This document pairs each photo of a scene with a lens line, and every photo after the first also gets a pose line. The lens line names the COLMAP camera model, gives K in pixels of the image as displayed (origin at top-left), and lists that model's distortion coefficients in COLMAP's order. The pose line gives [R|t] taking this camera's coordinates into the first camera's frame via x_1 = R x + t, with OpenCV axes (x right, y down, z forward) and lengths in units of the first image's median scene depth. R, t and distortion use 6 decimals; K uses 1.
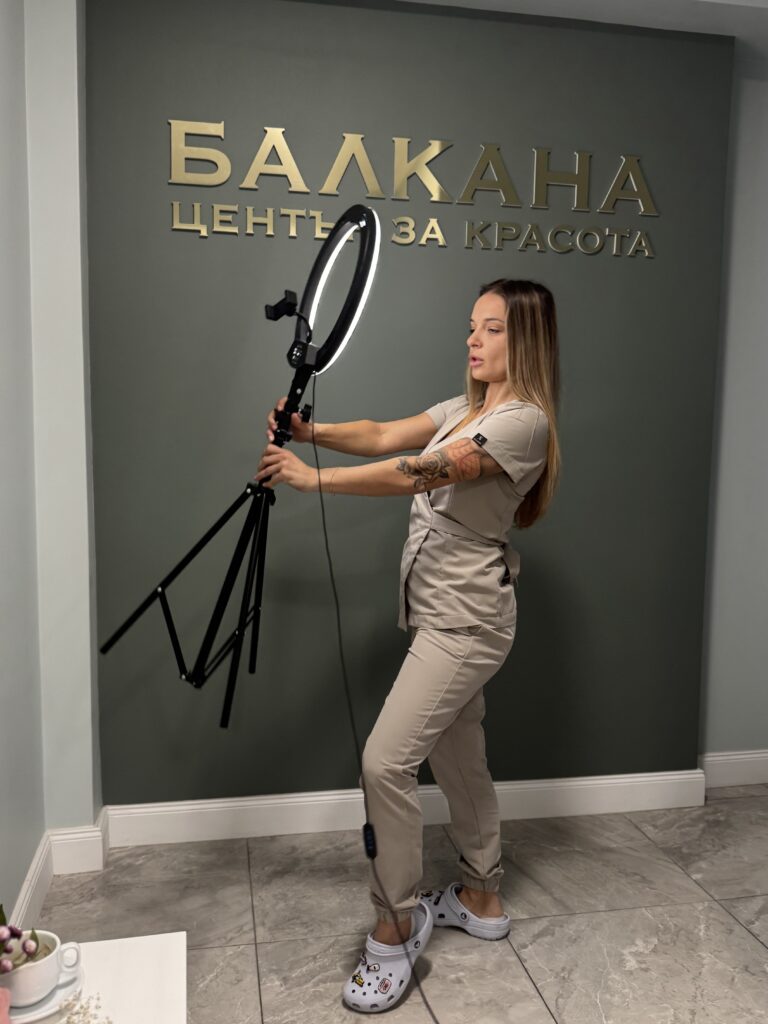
lens RADIAL K [[888.7, 0, 384.0], [0, 888.7, 512.0], [0, 0, 1]] dist [0.013931, -0.023332]
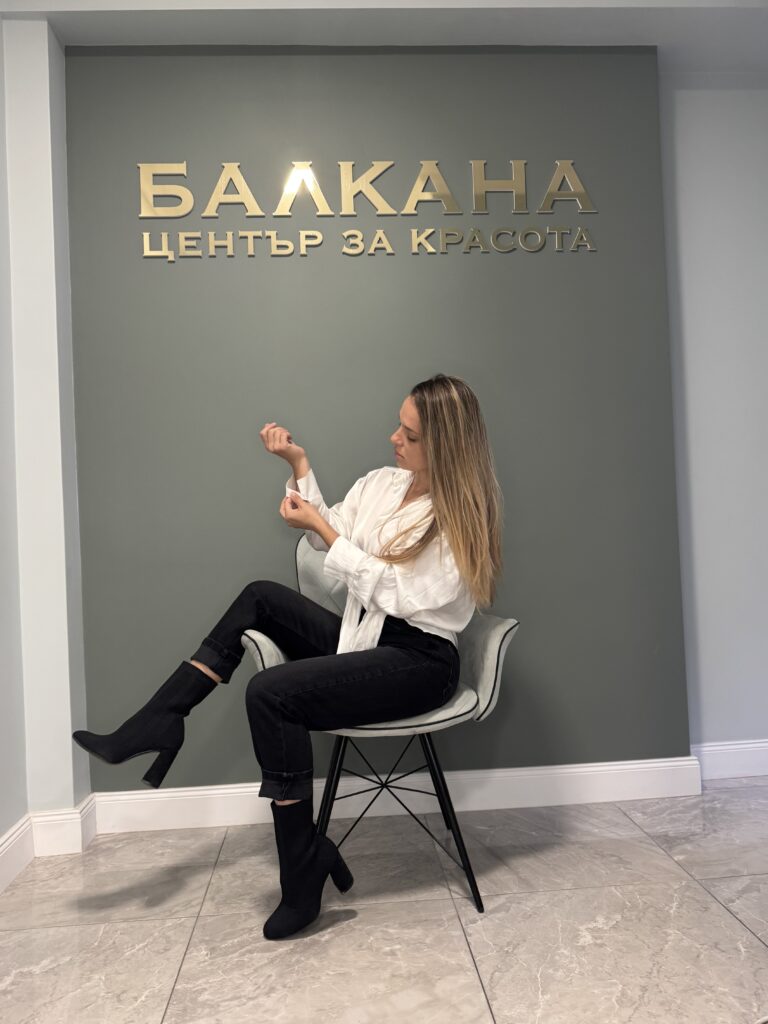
lens RADIAL K [[764.1, 0, 382.4], [0, 764.1, 513.6], [0, 0, 1]] dist [0.002787, -0.007518]
pose [[0.991177, -0.057193, -0.119567, 0.162374], [0.043207, 0.992256, -0.116451, 0.132740], [0.125302, 0.110257, 0.985973, 0.127791]]
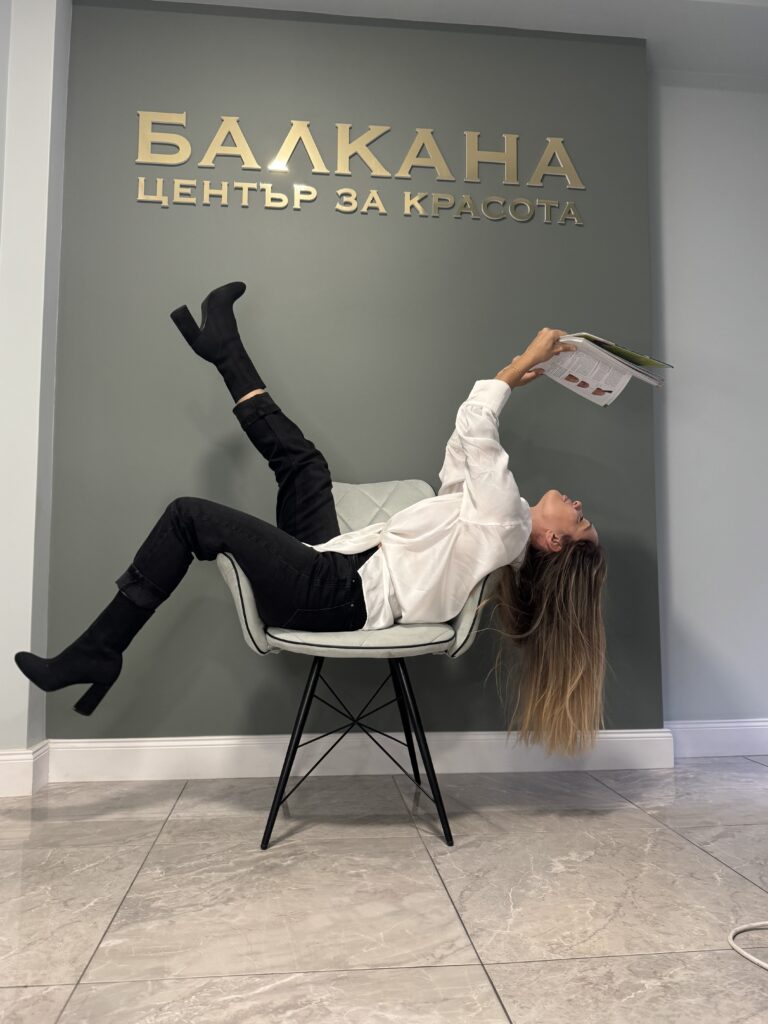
lens RADIAL K [[768.9, 0, 384.0], [0, 768.9, 512.0], [0, 0, 1]] dist [-0.007063, 0.003567]
pose [[0.996731, -0.018271, -0.078698, 0.146906], [0.003824, 0.983668, -0.179949, 0.253411], [0.080700, 0.179060, 0.980523, 0.148832]]
